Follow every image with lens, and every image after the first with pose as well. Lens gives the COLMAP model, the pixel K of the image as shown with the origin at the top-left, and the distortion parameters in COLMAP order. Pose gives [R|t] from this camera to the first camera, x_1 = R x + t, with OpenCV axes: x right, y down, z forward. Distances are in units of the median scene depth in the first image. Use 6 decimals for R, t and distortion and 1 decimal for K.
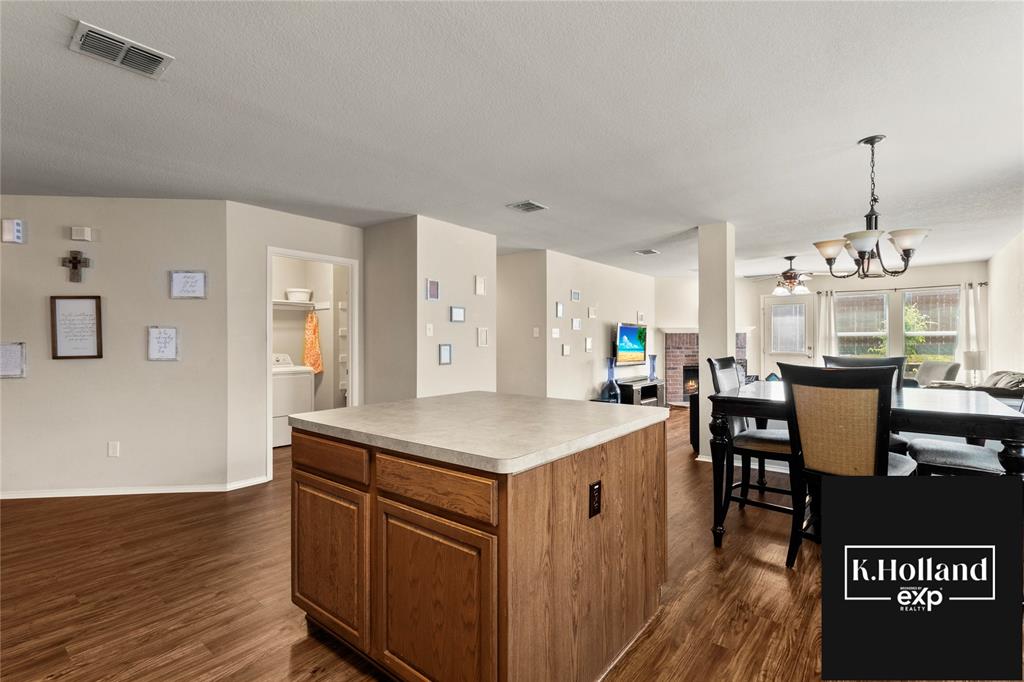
lens RADIAL K [[477.3, 0, 478.7], [0, 477.3, 333.3], [0, 0, 1]] dist [-0.000758, -0.000965]
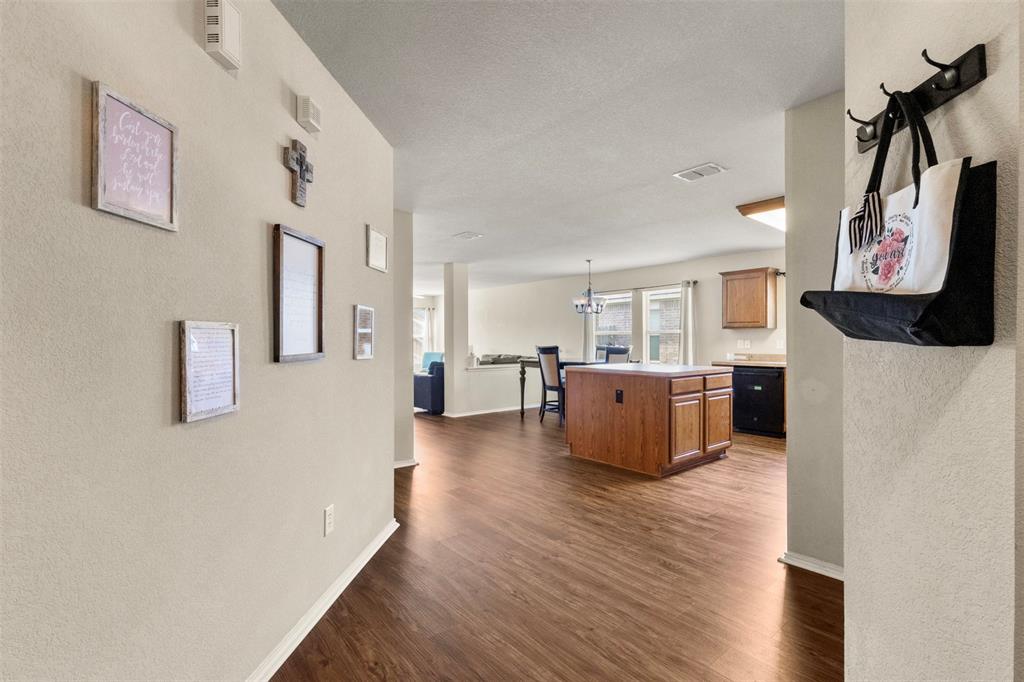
lens RADIAL K [[477.3, 0, 555.8], [0, 477.3, 338.0], [0, 0, 1]] dist [-0.000758, -0.000965]
pose [[0.110929, 0.005740, 0.993812, -1.635215], [-0.008508, 0.999952, -0.004826, 0.035020], [-0.993792, -0.007920, 0.110973, 0.852049]]
